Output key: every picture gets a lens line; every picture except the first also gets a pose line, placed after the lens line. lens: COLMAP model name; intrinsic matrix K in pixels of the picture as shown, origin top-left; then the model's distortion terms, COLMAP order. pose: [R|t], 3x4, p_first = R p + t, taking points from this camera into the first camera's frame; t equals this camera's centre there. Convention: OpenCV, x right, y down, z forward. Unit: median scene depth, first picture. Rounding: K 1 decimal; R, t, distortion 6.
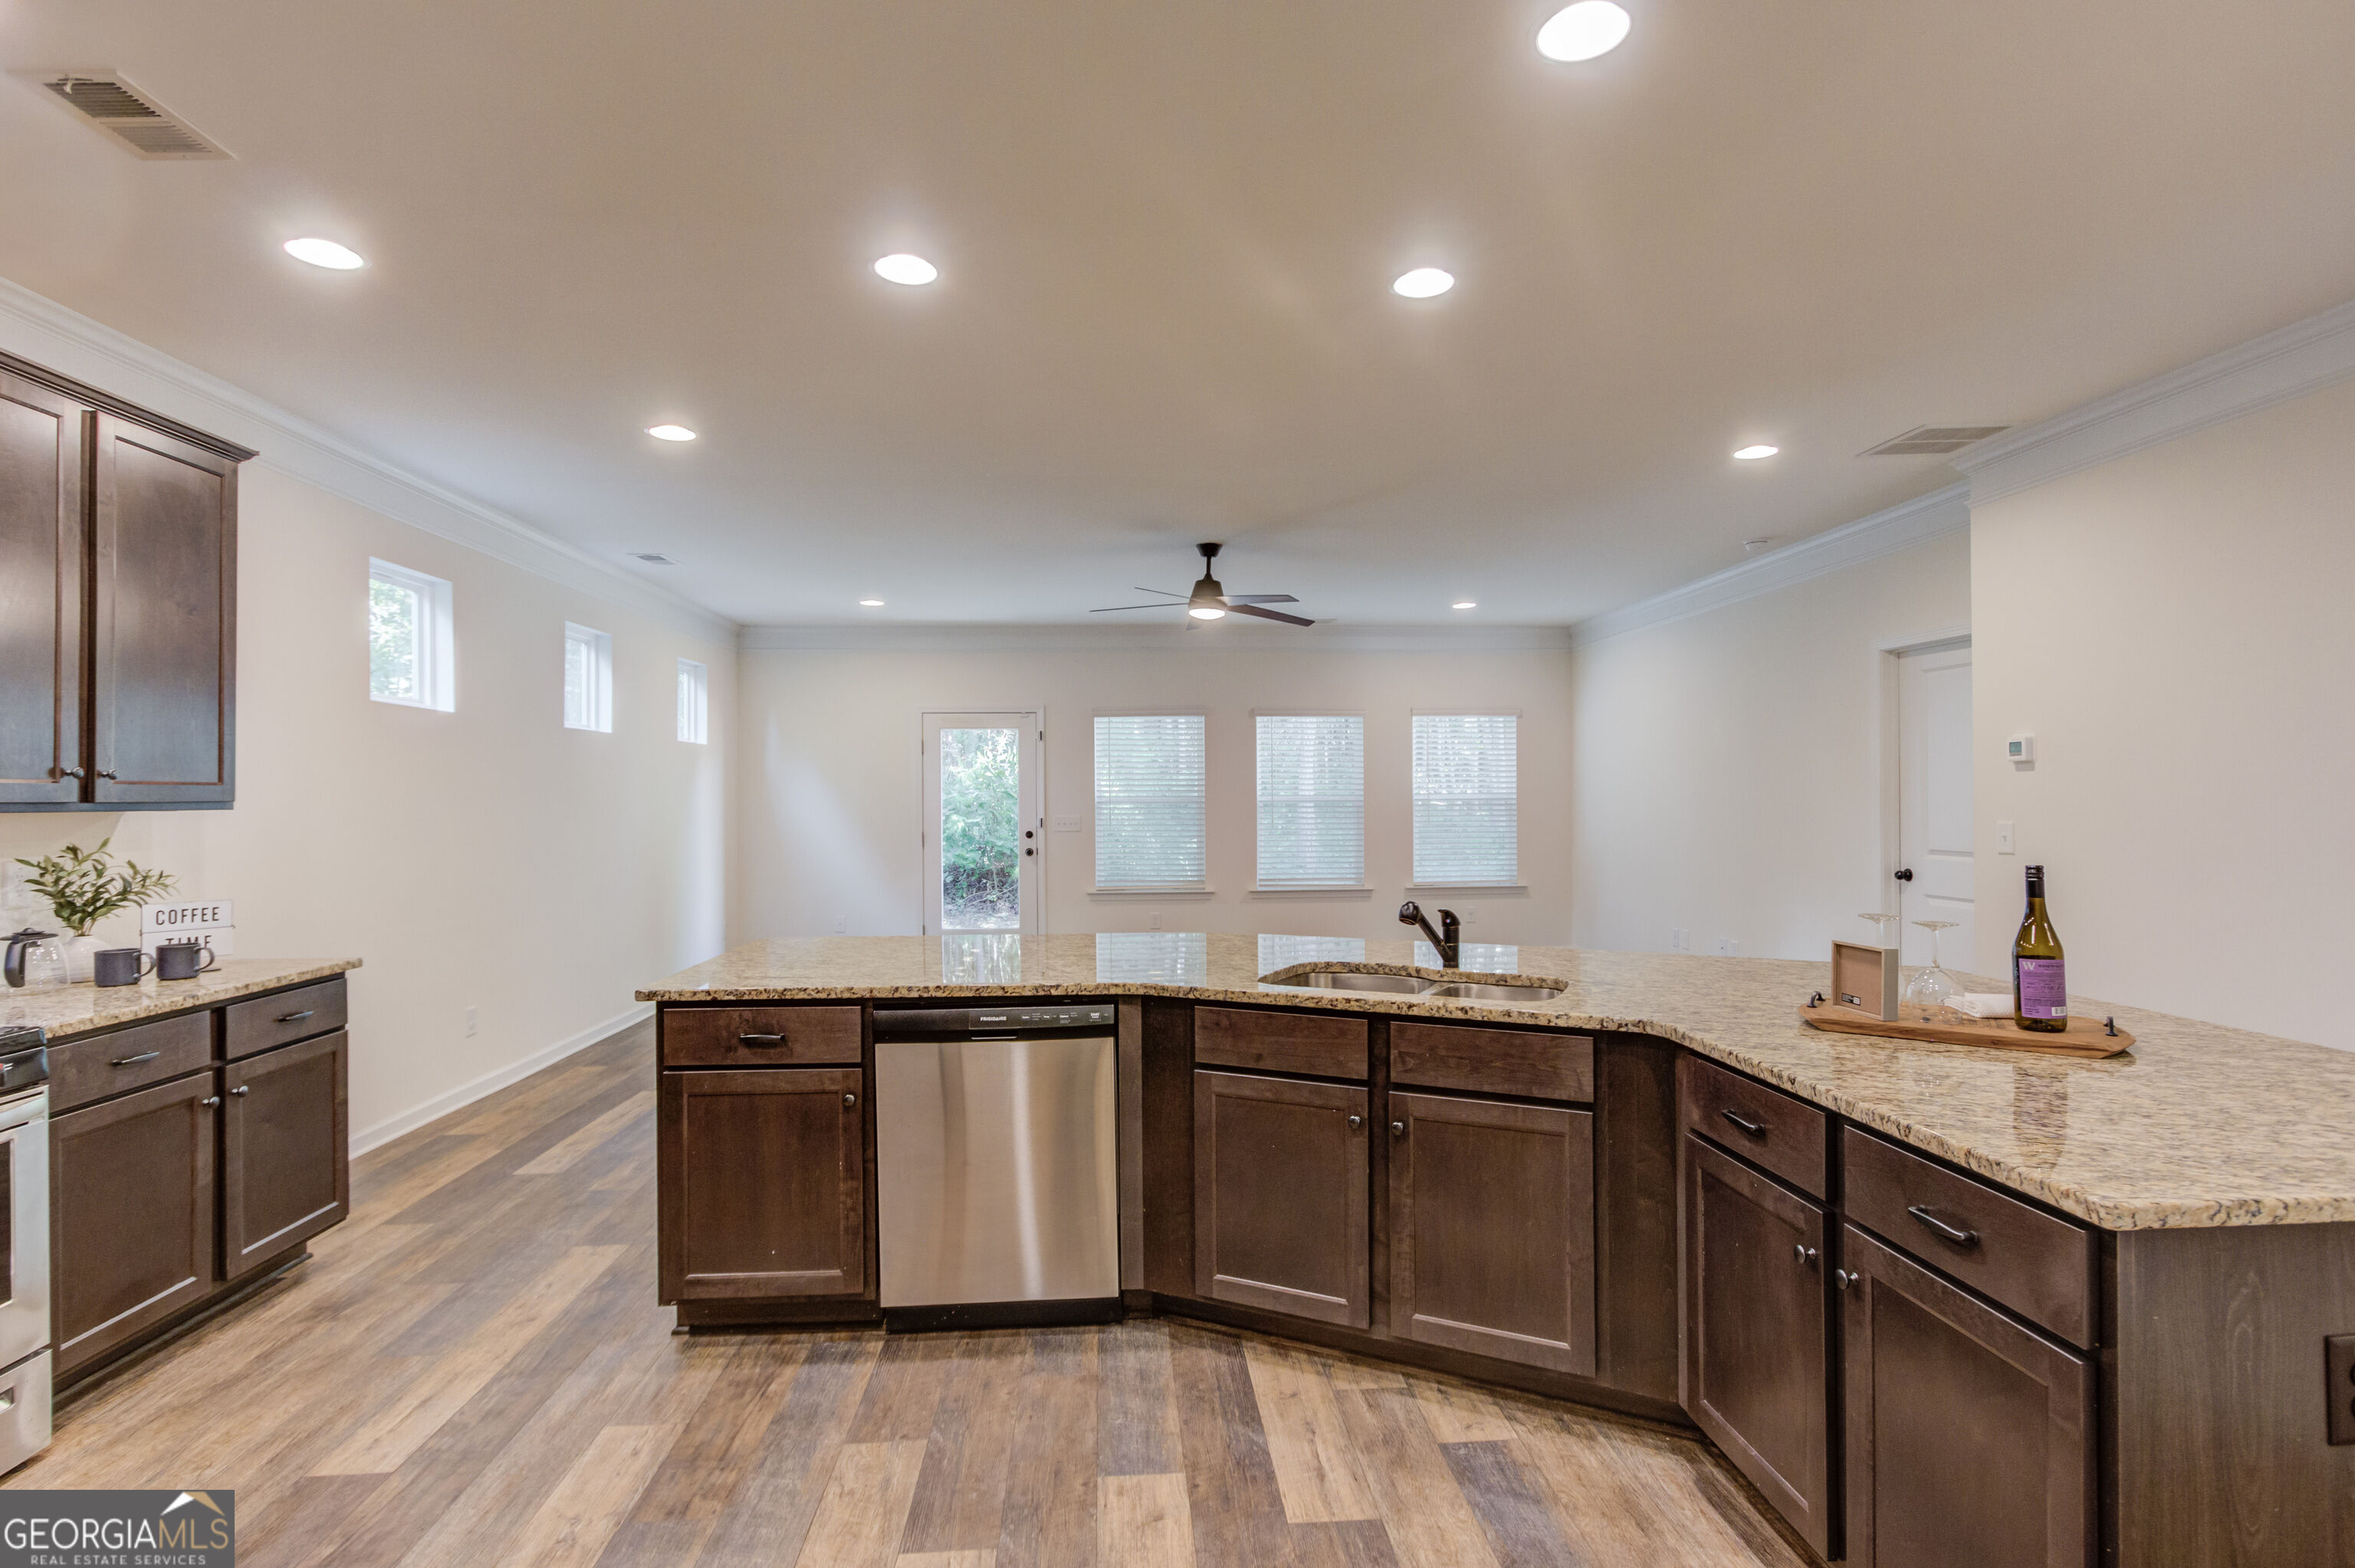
lens RADIAL K [[1132.4, 0, 1165.2], [0, 1132.4, 792.2], [0, 0, 1]] dist [-0.015357, 0.007959]
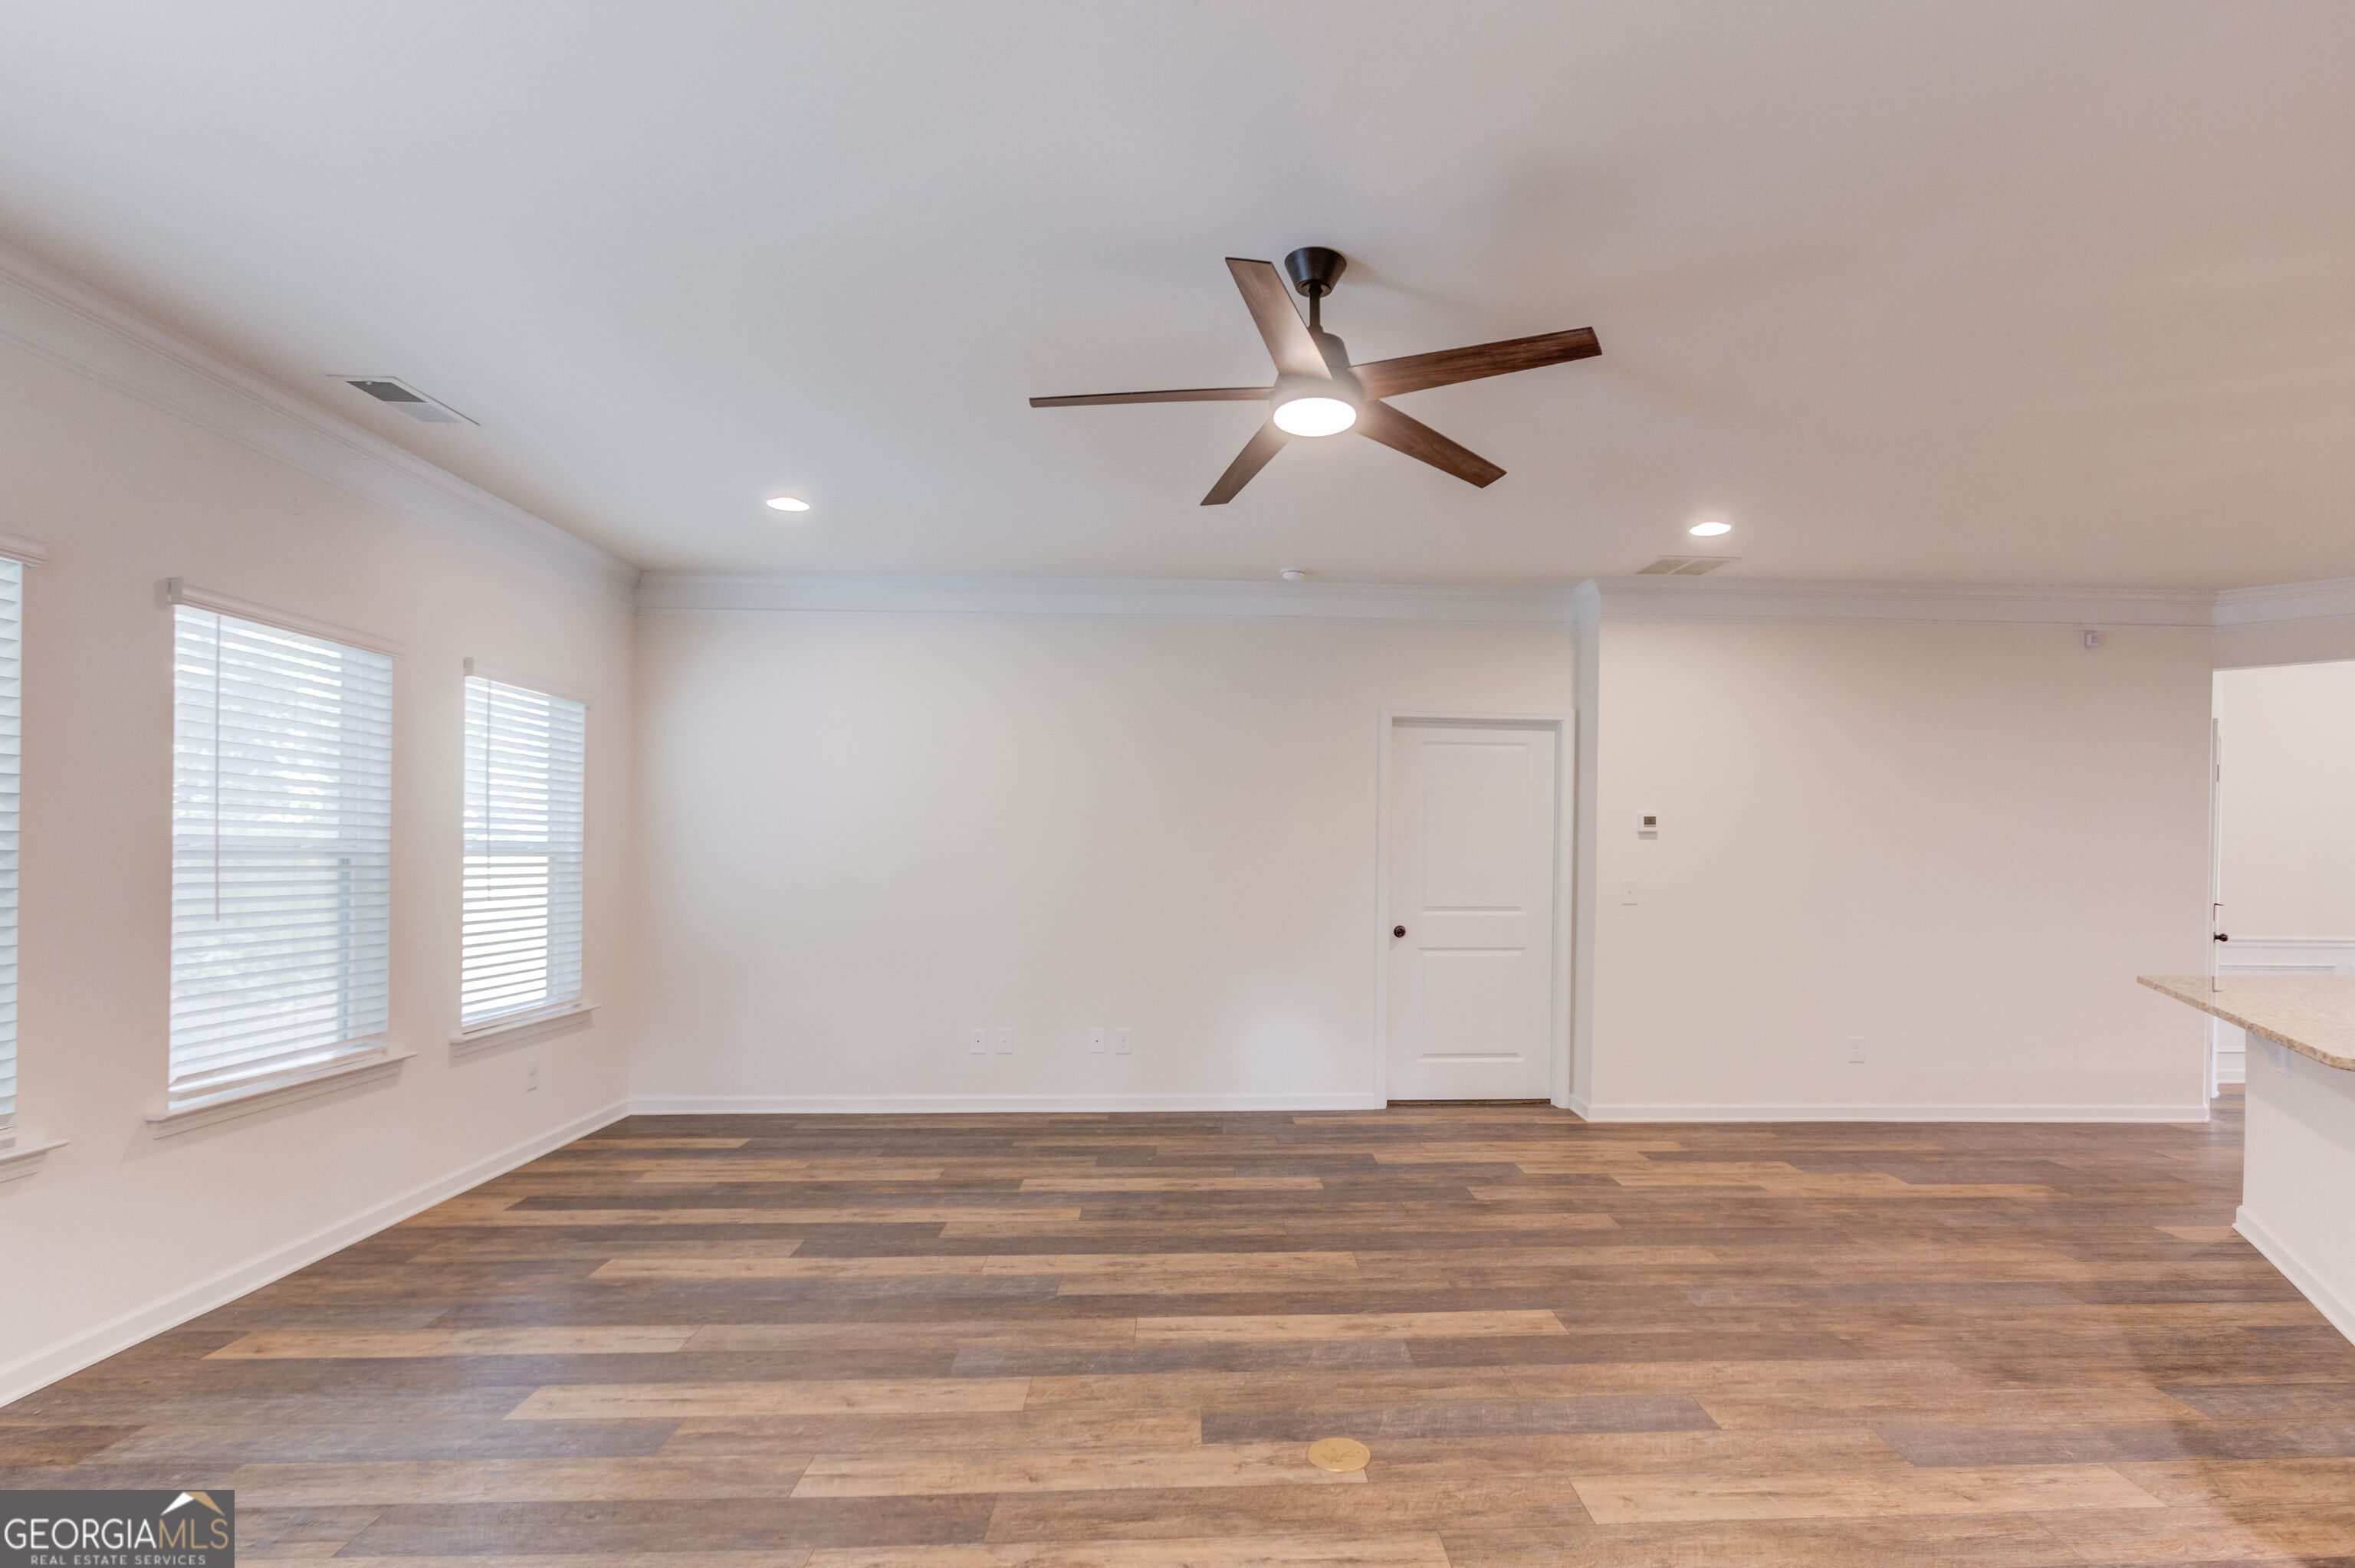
lens RADIAL K [[1132.4, 0, 1246.5], [0, 1132.4, 891.2], [0, 0, 1]] dist [-0.015357, 0.007959]
pose [[0.006862, -0.021135, 0.999753, -0.824349], [-0.010518, 0.999720, 0.021207, 0.026350], [-0.999921, -0.010660, 0.006637, 2.189146]]
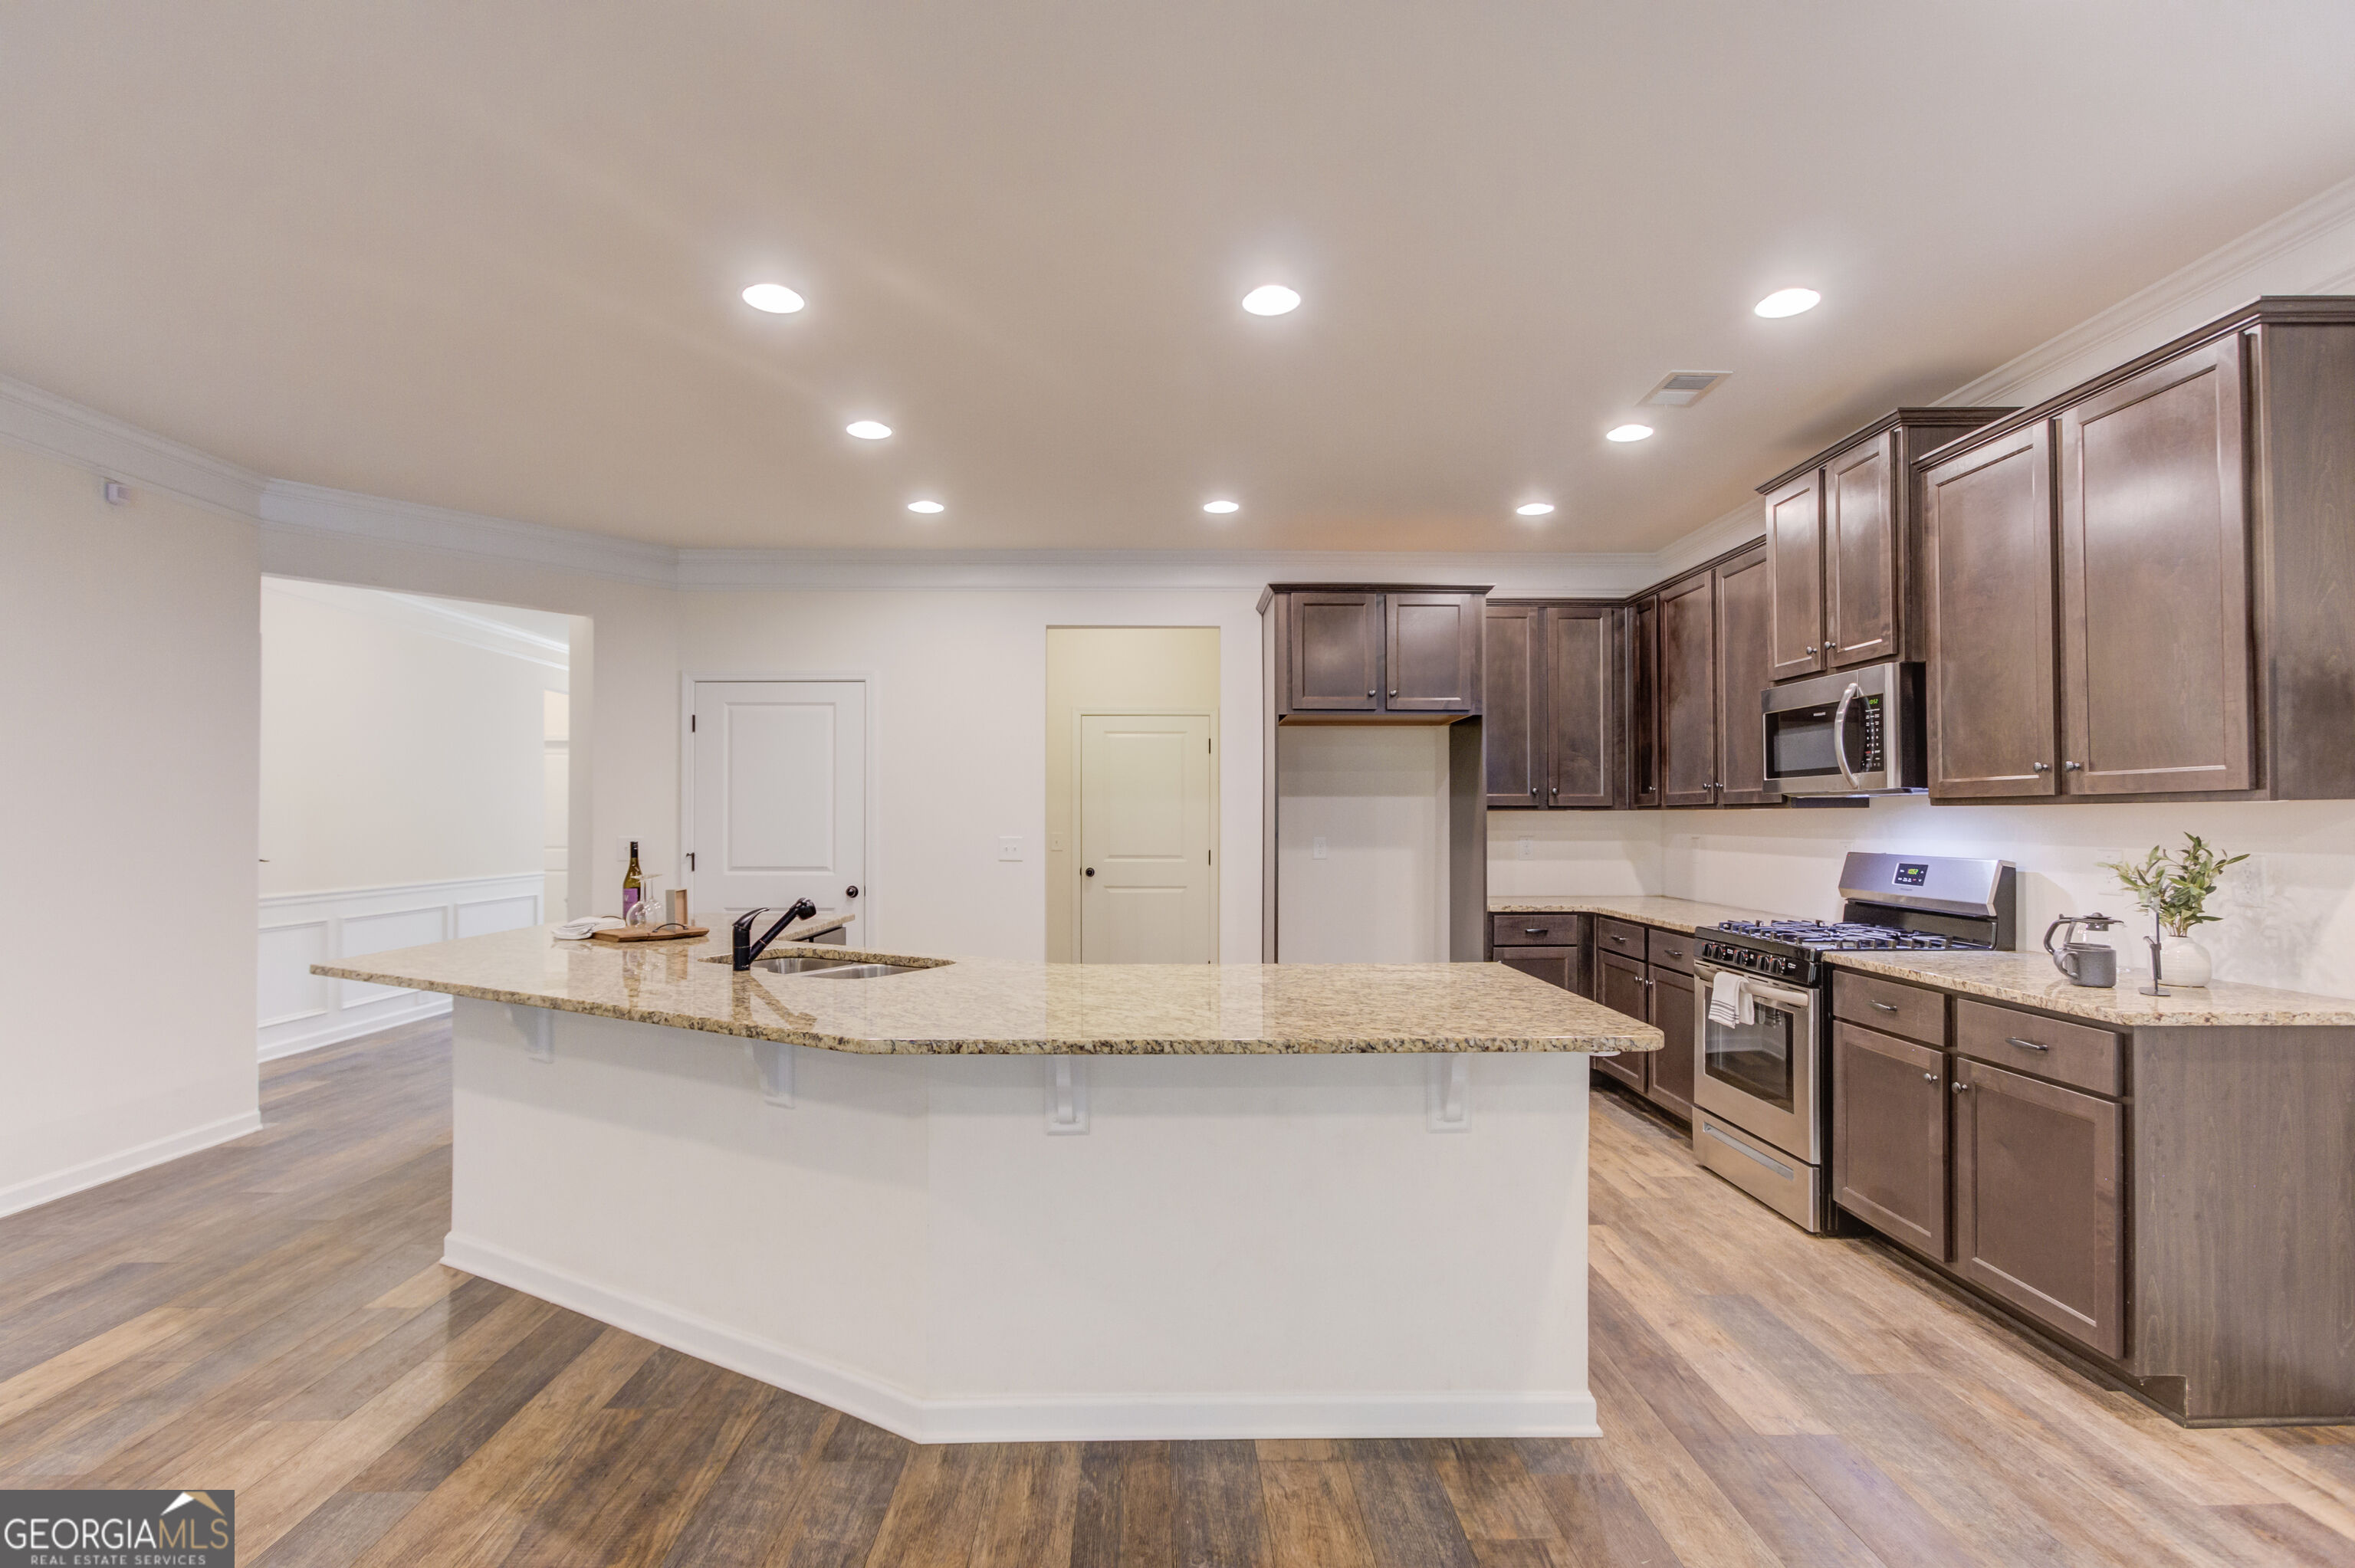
lens RADIAL K [[1132.4, 0, 1169.3], [0, 1132.4, 805.3], [0, 0, 1]] dist [-0.015357, 0.007959]
pose [[-0.999252, 0.007350, 0.037974, -0.169879], [0.006742, 0.999847, -0.016122, 0.029170], [-0.038087, -0.015854, -0.999149, 2.056435]]
